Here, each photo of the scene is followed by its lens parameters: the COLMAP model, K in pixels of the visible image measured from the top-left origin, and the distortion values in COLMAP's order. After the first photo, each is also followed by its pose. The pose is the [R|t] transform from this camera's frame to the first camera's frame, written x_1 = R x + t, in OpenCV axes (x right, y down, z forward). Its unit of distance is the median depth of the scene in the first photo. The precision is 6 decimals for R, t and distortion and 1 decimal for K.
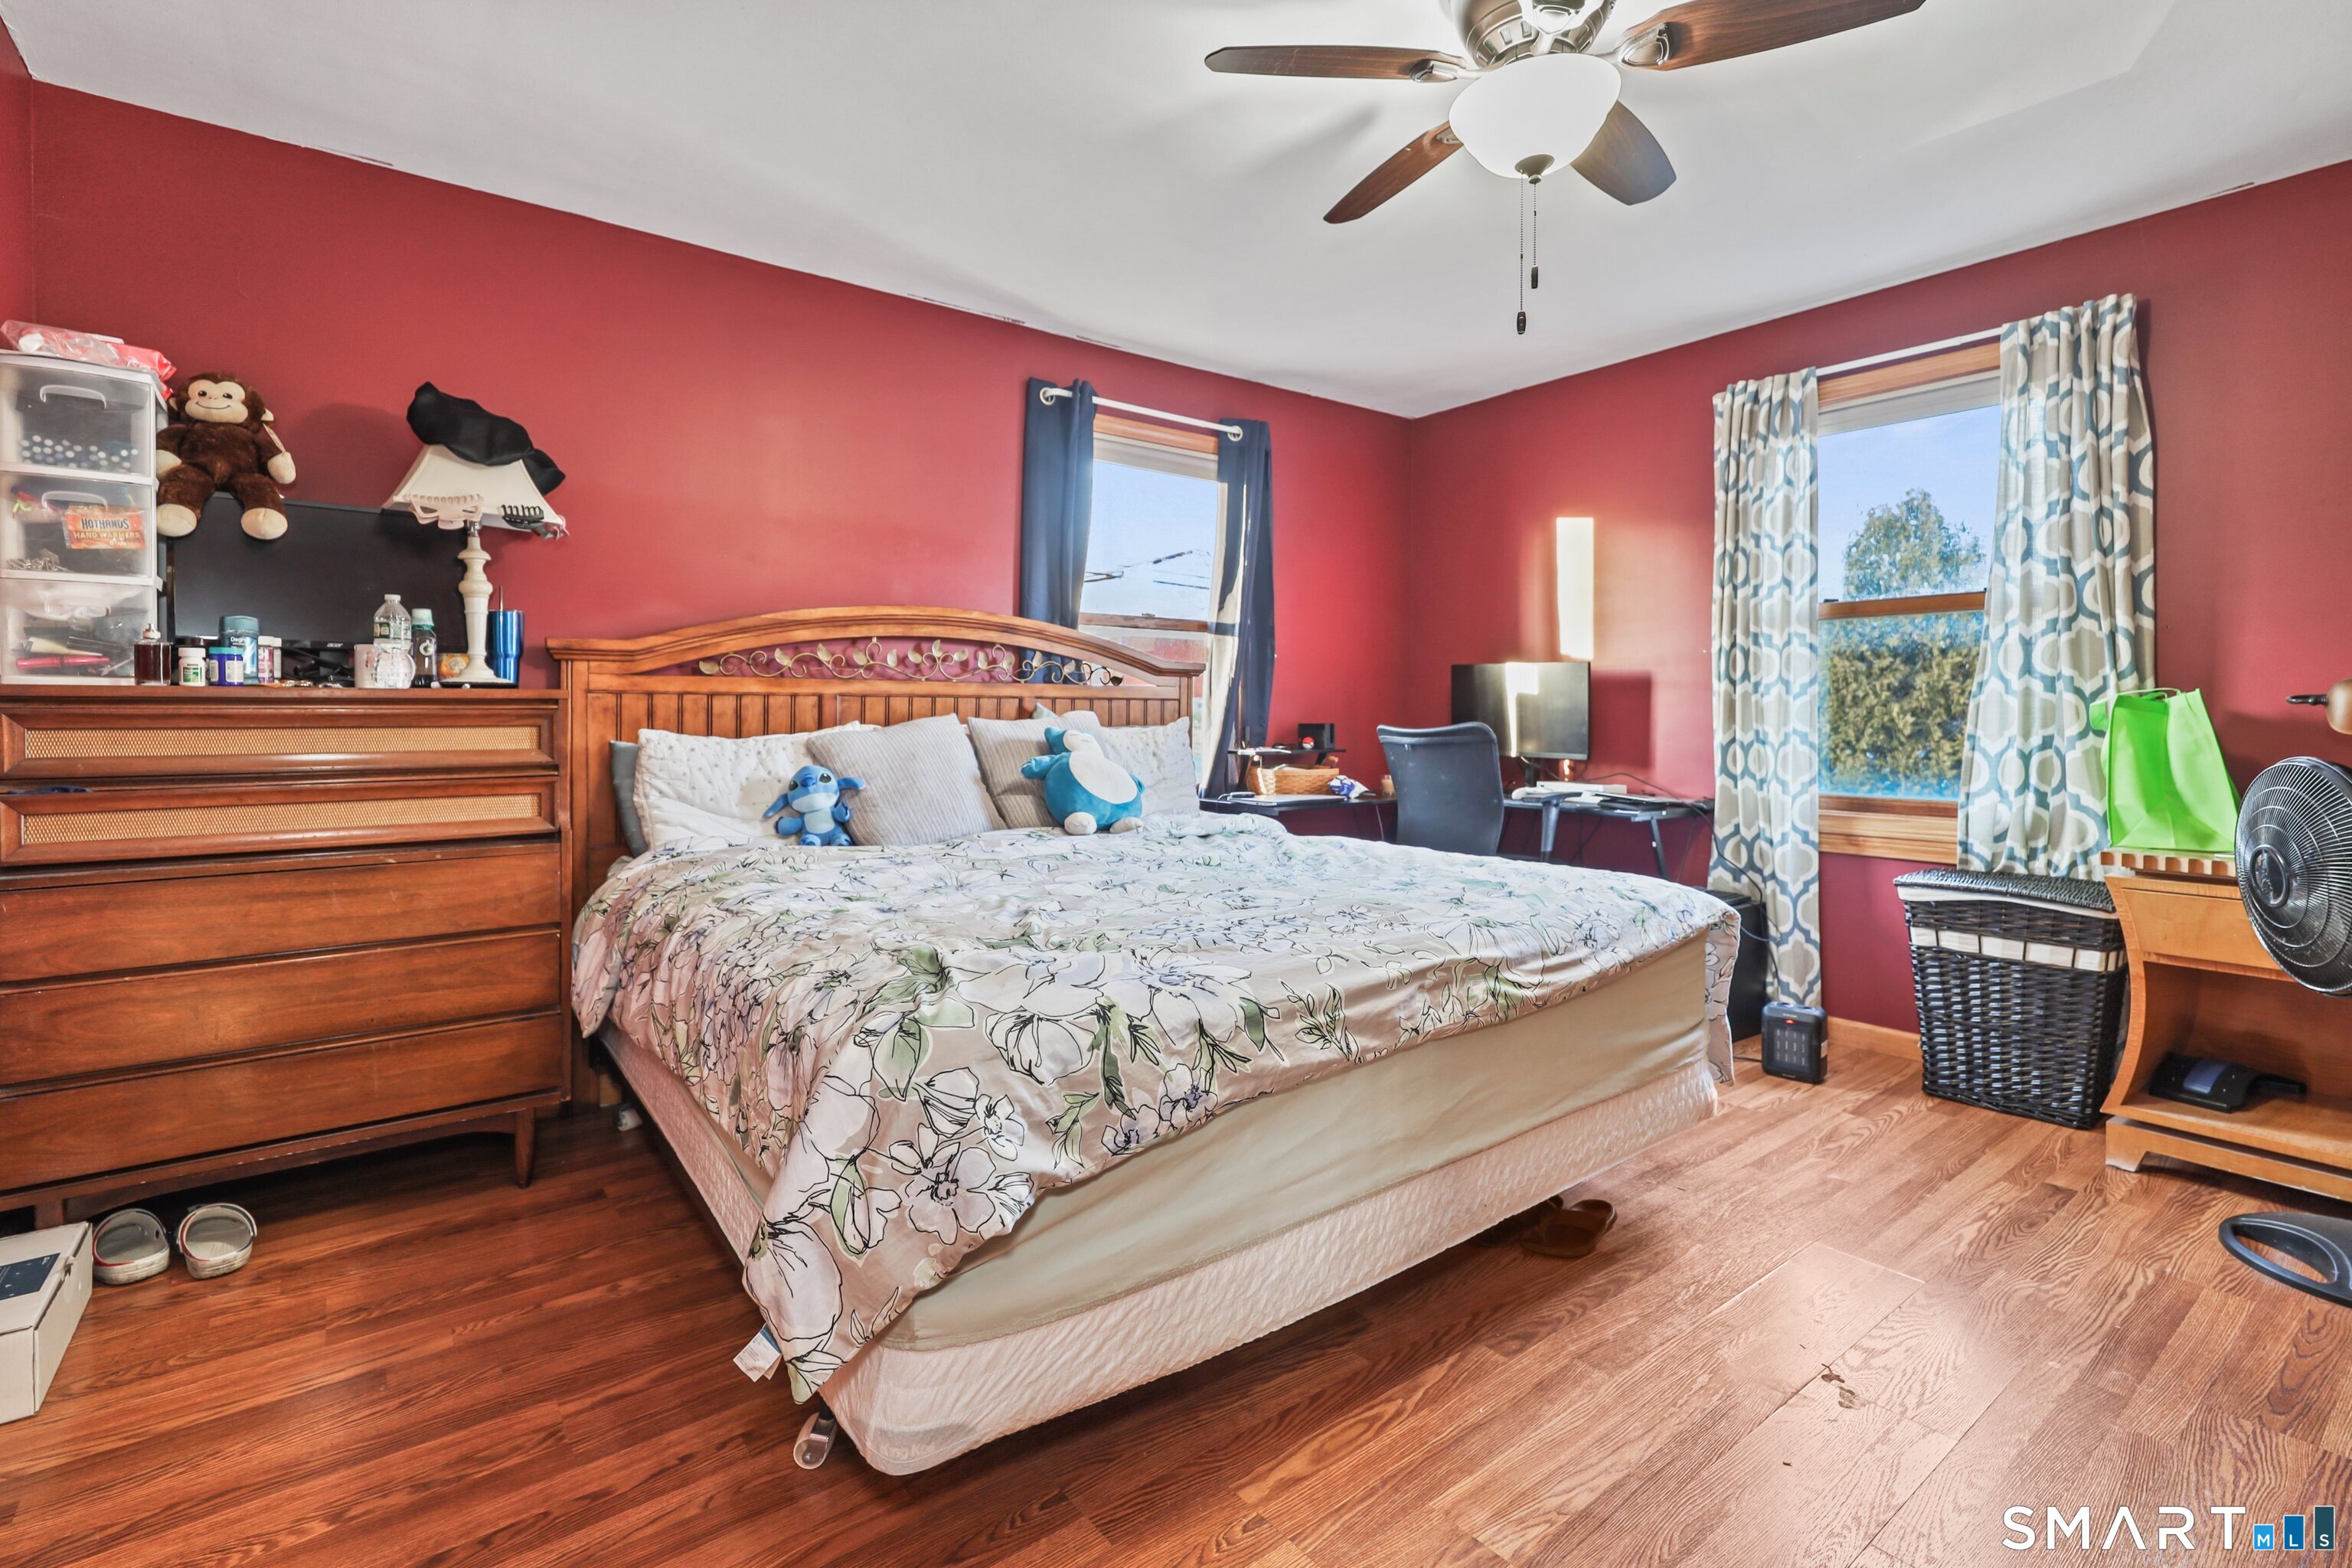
lens RADIAL K [[1076.7, 0, 1177.8], [0, 1076.7, 715.5], [0, 0, 1]] dist [0.000633, 0.000022]
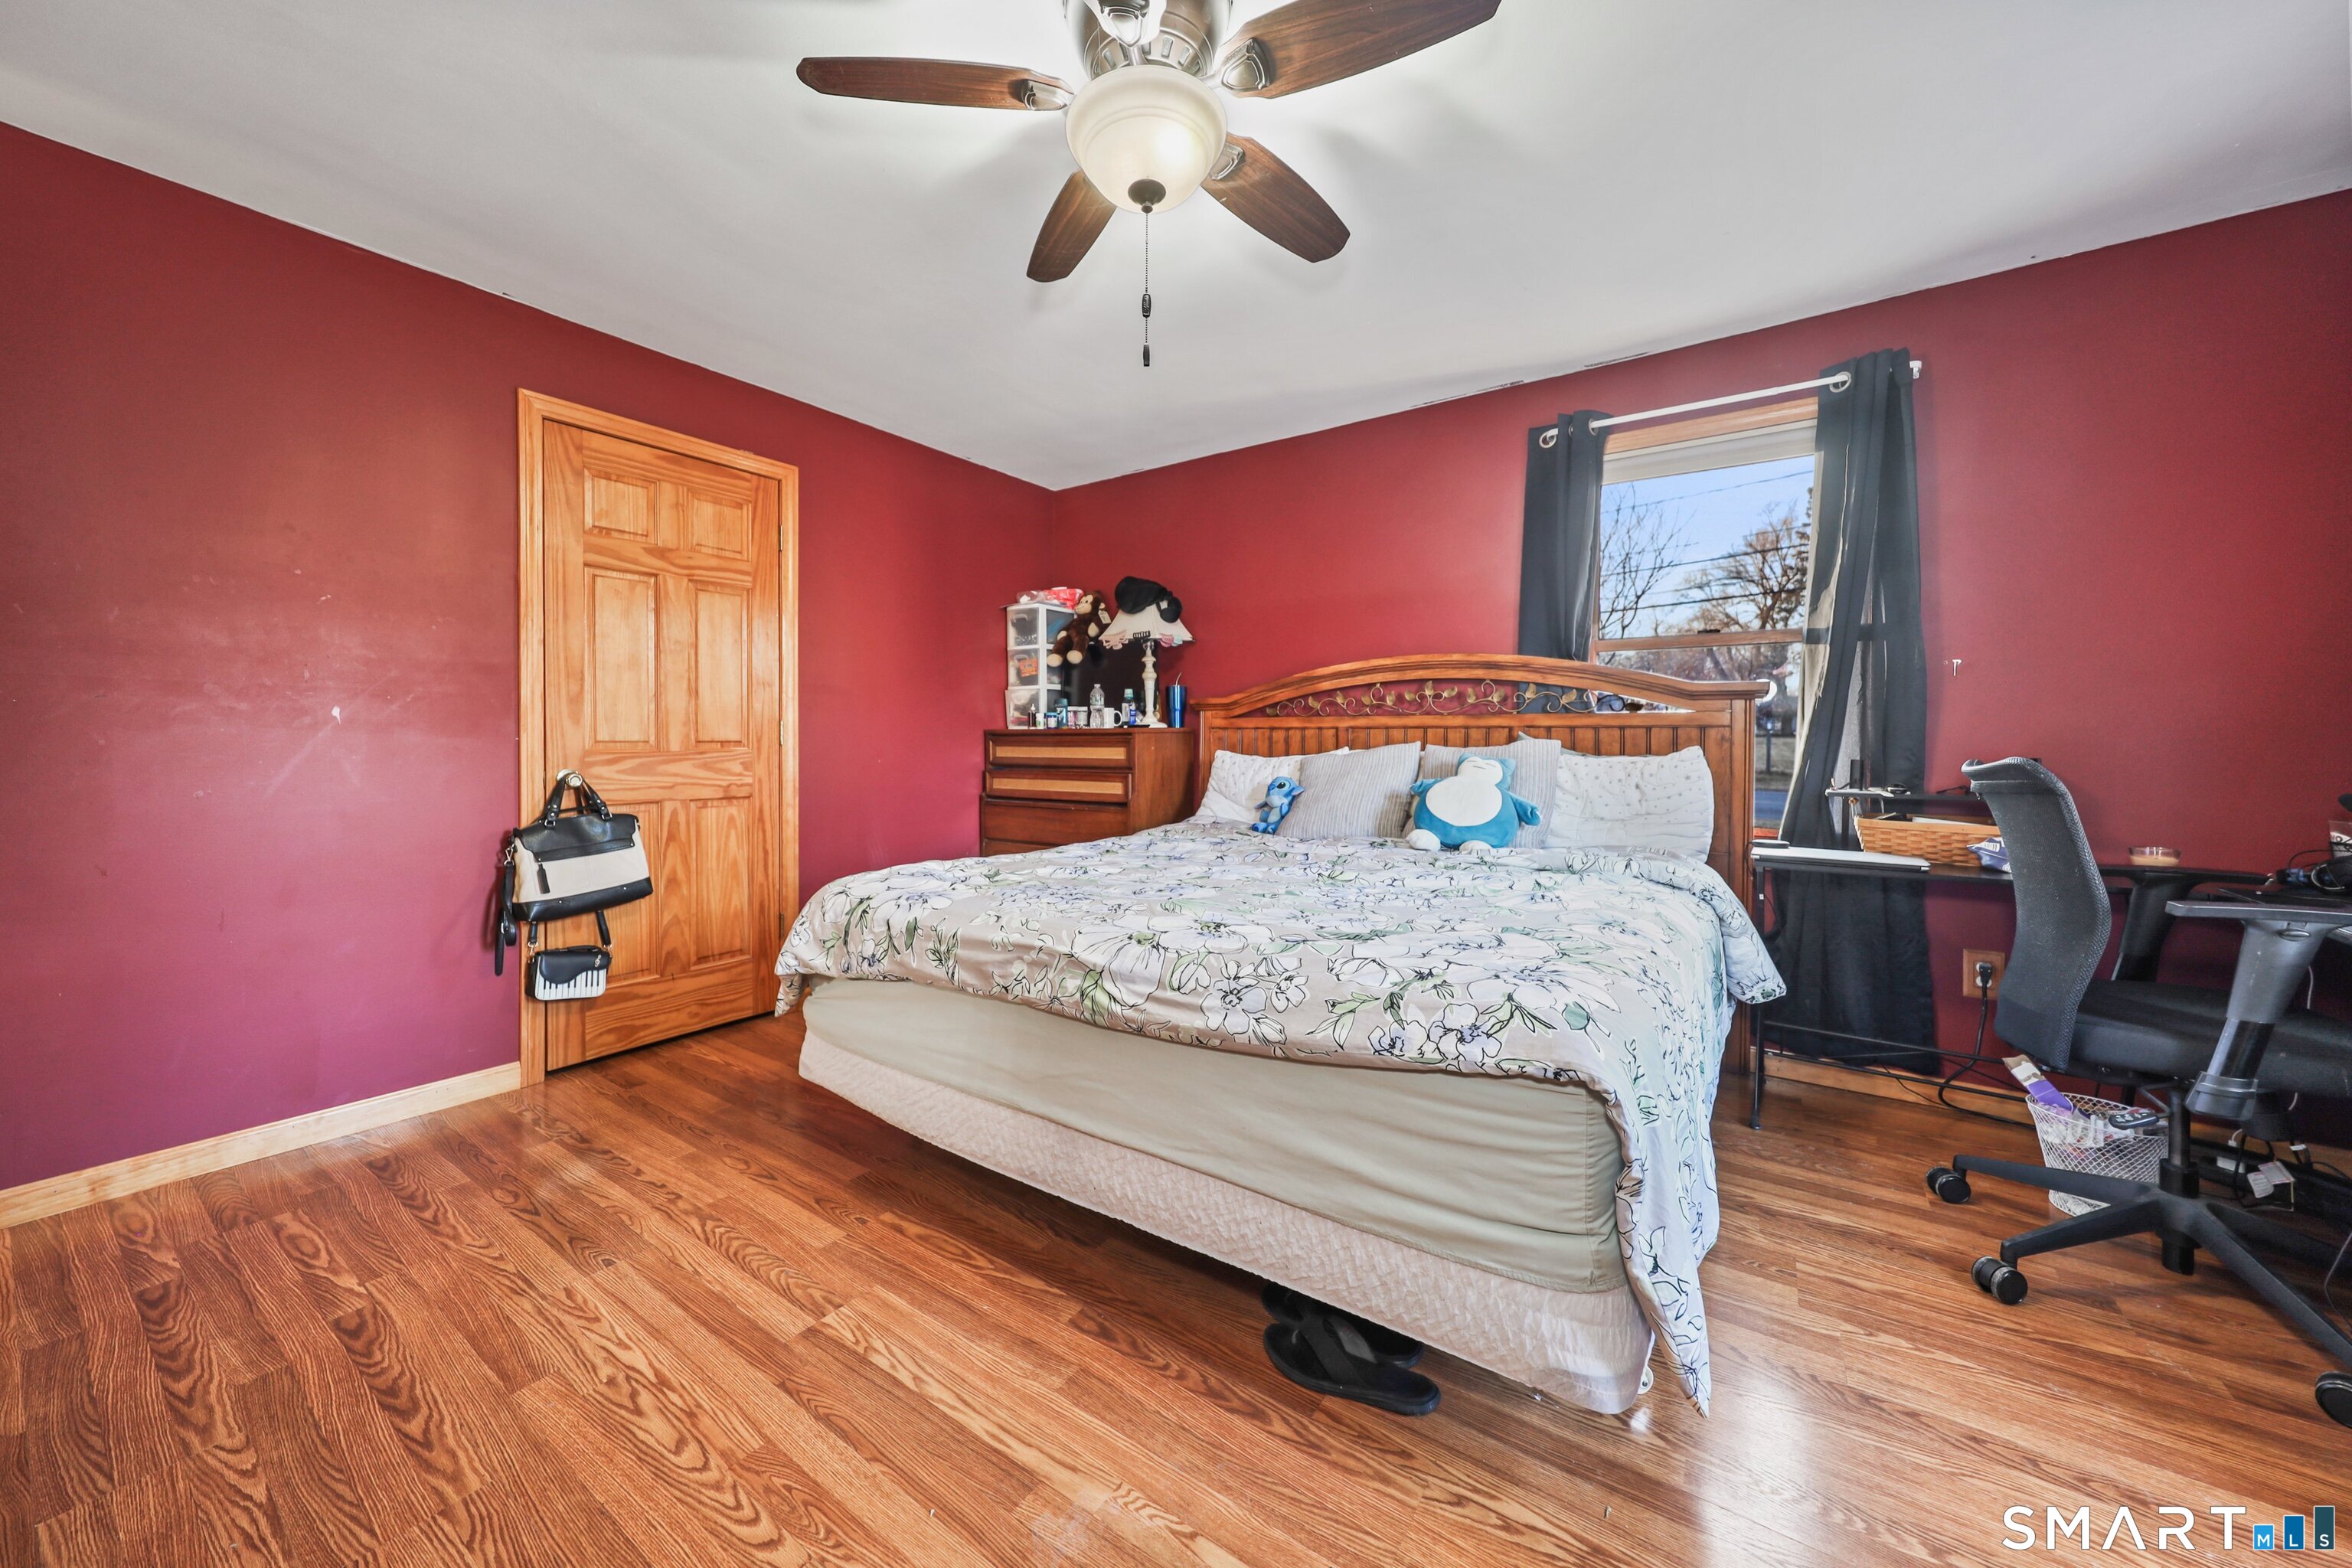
lens RADIAL K [[853.2, 0, 1177.5], [0, 853.2, 743.1], [0, 0, 1]] dist [0.001337, 0.000045]
pose [[0.298025, 0.002198, -0.954556, 0.800291], [-0.005205, 0.999986, 0.000677, 0.001012], [0.954544, 0.004767, 0.298032, 0.575532]]
